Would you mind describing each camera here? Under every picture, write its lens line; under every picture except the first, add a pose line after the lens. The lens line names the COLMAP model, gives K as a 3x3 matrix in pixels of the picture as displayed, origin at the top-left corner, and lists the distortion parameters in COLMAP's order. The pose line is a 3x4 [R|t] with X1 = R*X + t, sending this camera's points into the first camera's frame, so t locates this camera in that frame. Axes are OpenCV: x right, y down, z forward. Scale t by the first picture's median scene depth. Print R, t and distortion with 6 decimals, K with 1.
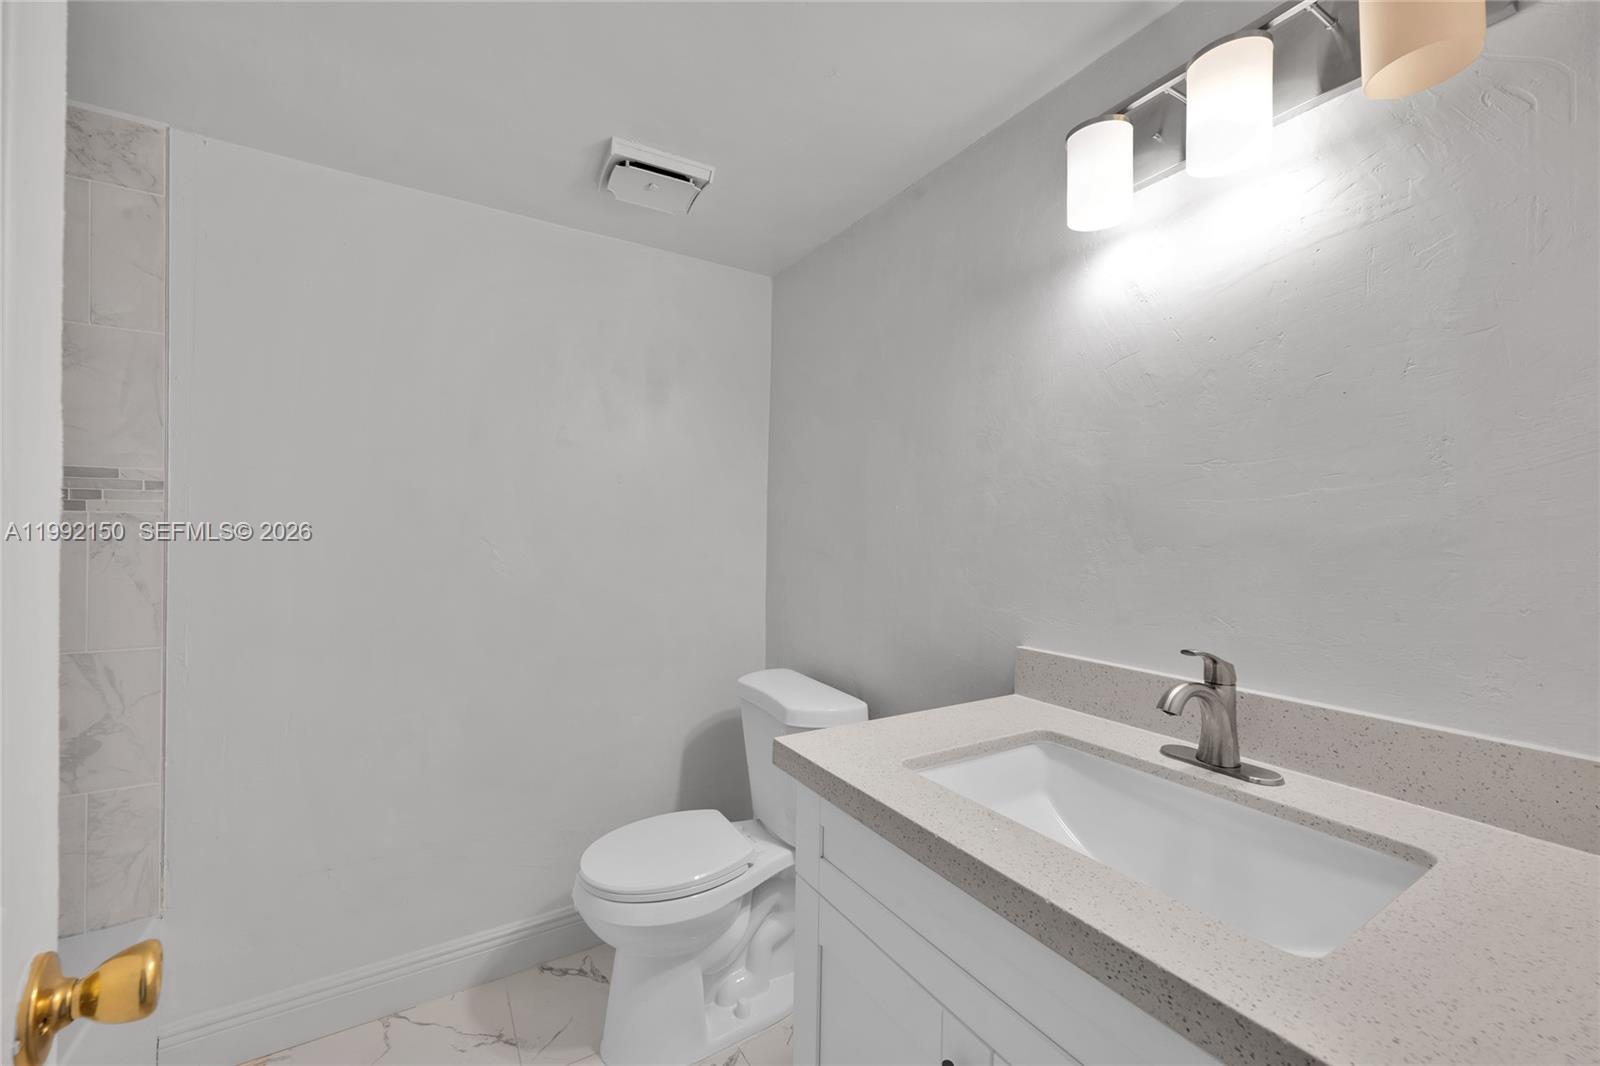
lens RADIAL K [[629.6, 0, 795.3], [0, 629.6, 534.5], [0, 0, 1]] dist [-0.002366, 0.000059]
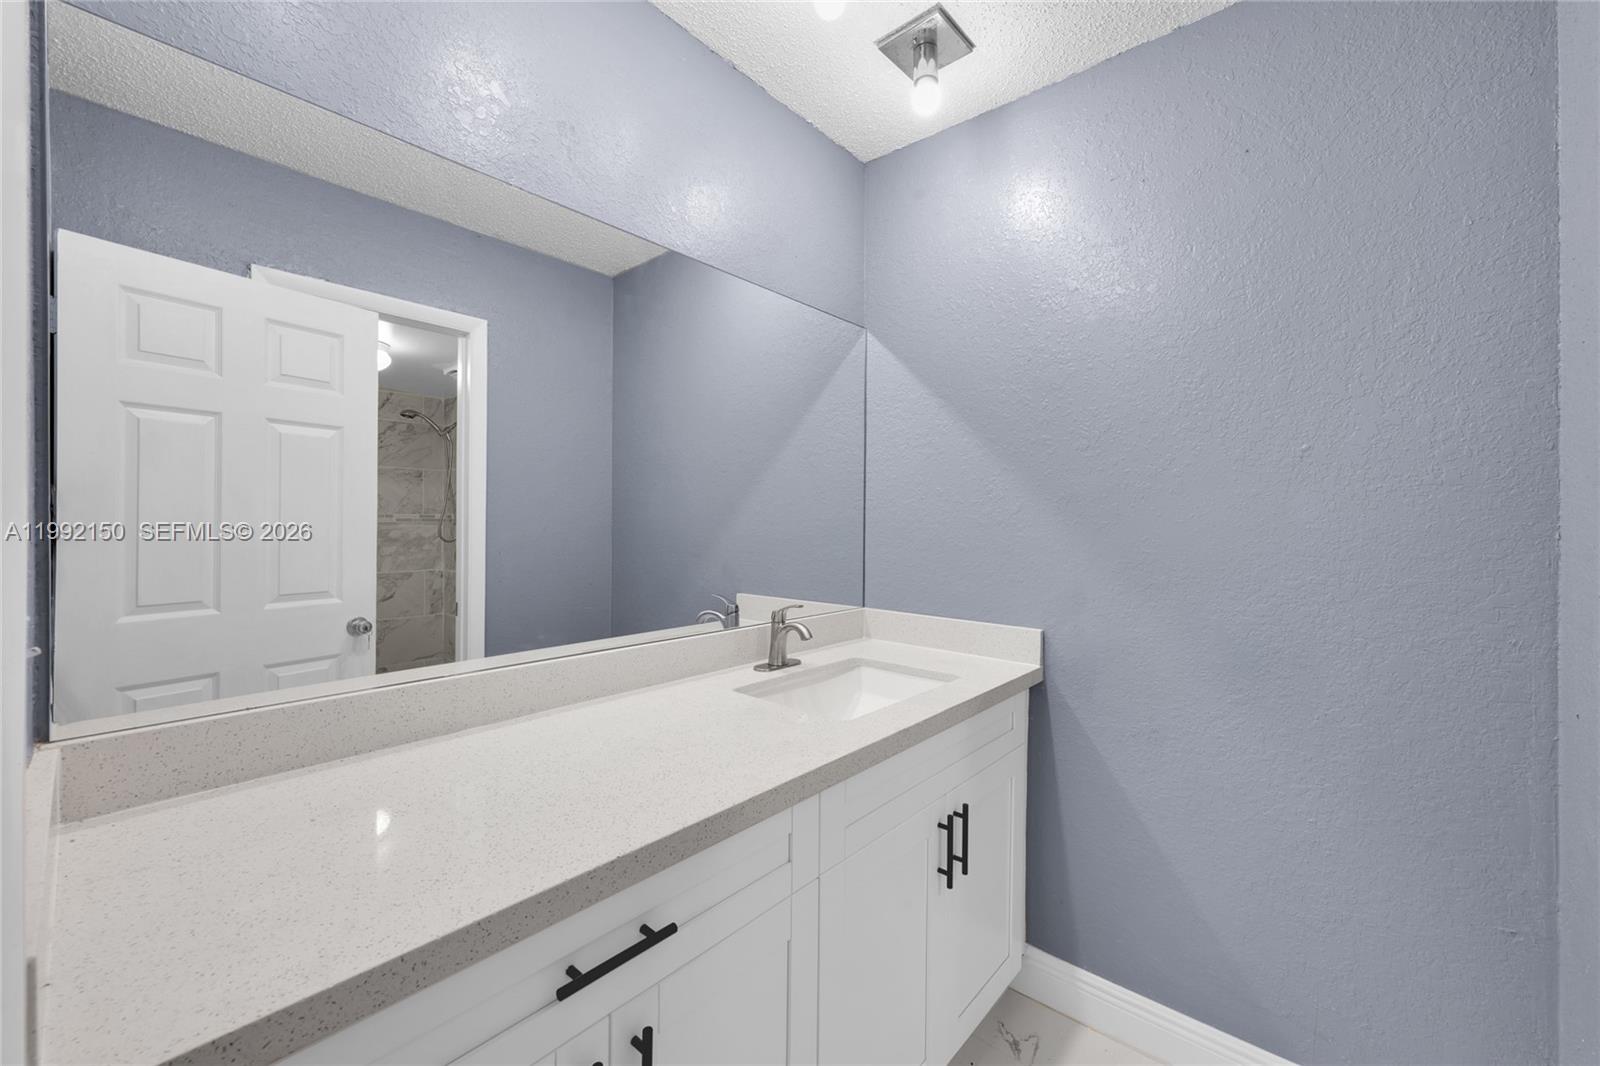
lens RADIAL K [[629.6, 0, 795.3], [0, 629.6, 534.5], [0, 0, 1]] dist [-0.002366, 0.000059]
pose [[-0.291670, -0.011639, 0.956448, -1.083001], [-0.011666, 0.999895, 0.008610, -0.022251], [-0.956448, -0.008647, -0.291775, 1.532822]]
